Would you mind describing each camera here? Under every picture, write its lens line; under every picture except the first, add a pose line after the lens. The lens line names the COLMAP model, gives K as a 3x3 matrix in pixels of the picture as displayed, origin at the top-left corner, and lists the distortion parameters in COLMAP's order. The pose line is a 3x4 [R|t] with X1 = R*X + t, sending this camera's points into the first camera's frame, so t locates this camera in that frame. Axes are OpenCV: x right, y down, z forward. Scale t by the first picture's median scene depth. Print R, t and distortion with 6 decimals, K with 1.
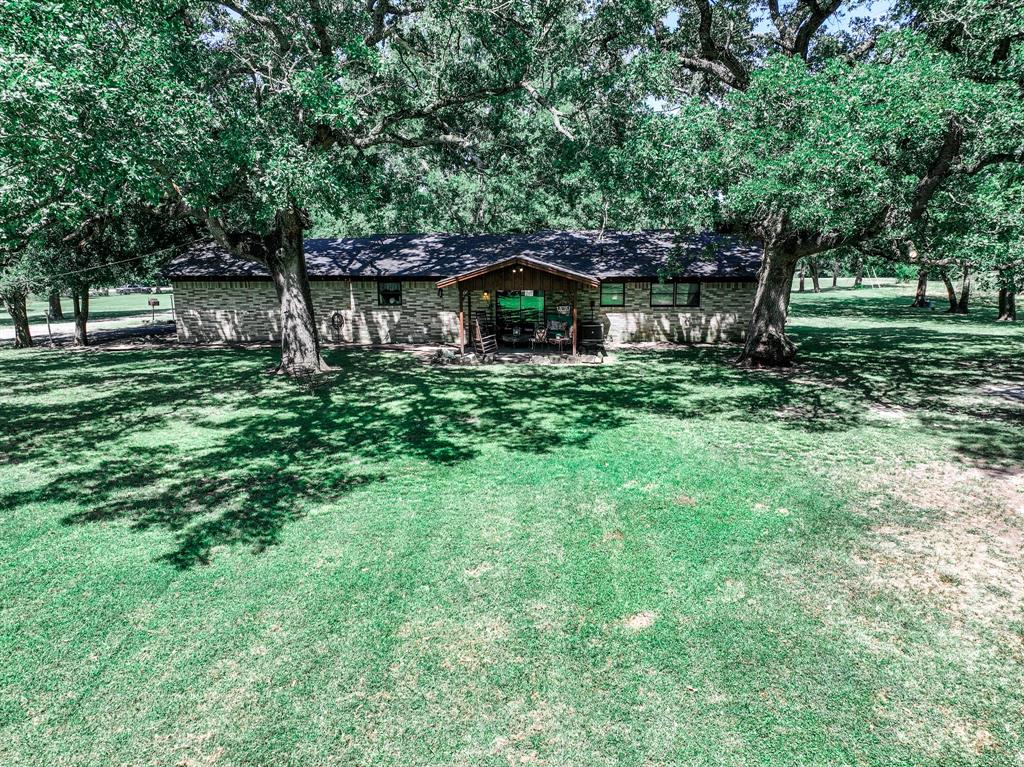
lens RADIAL K [[729.6, 0, 513.7], [0, 729.6, 384.1], [0, 0, 1]] dist [0.009844, -0.005215]
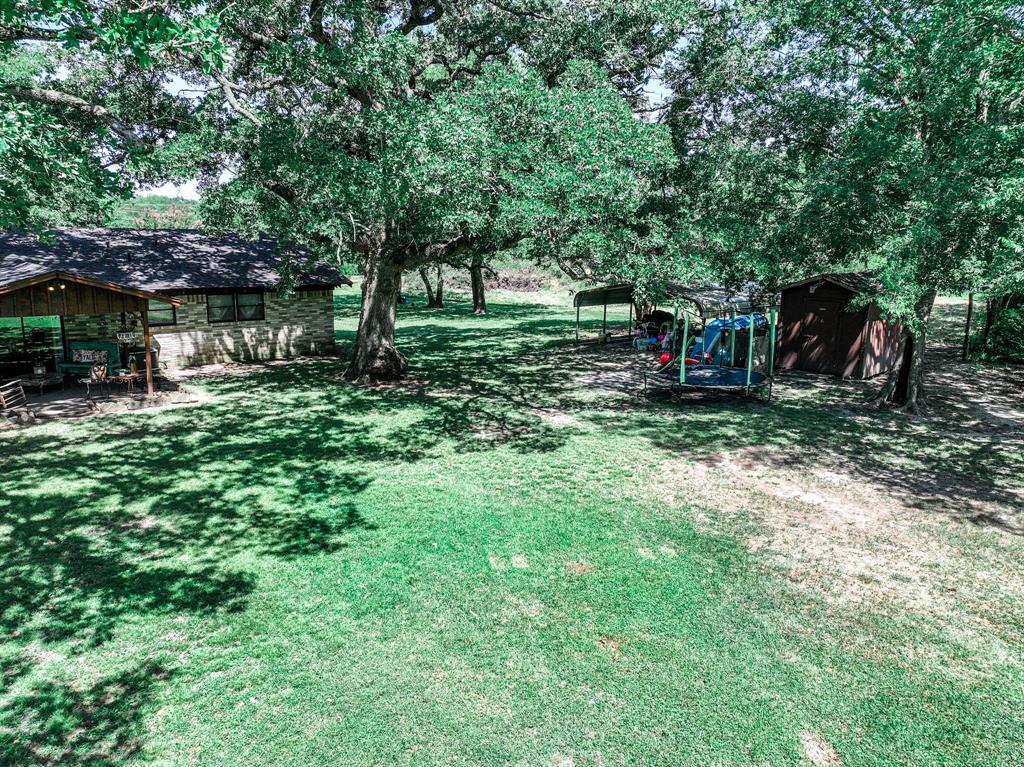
lens RADIAL K [[729.6, 0, 511.9], [0, 729.6, 382.3], [0, 0, 1]] dist [0.009844, -0.005215]
pose [[0.718534, -0.117580, 0.685480, -0.150024], [0.113219, 0.992233, 0.051519, -0.043189], [-0.686214, 0.040591, 0.726266, 0.155878]]
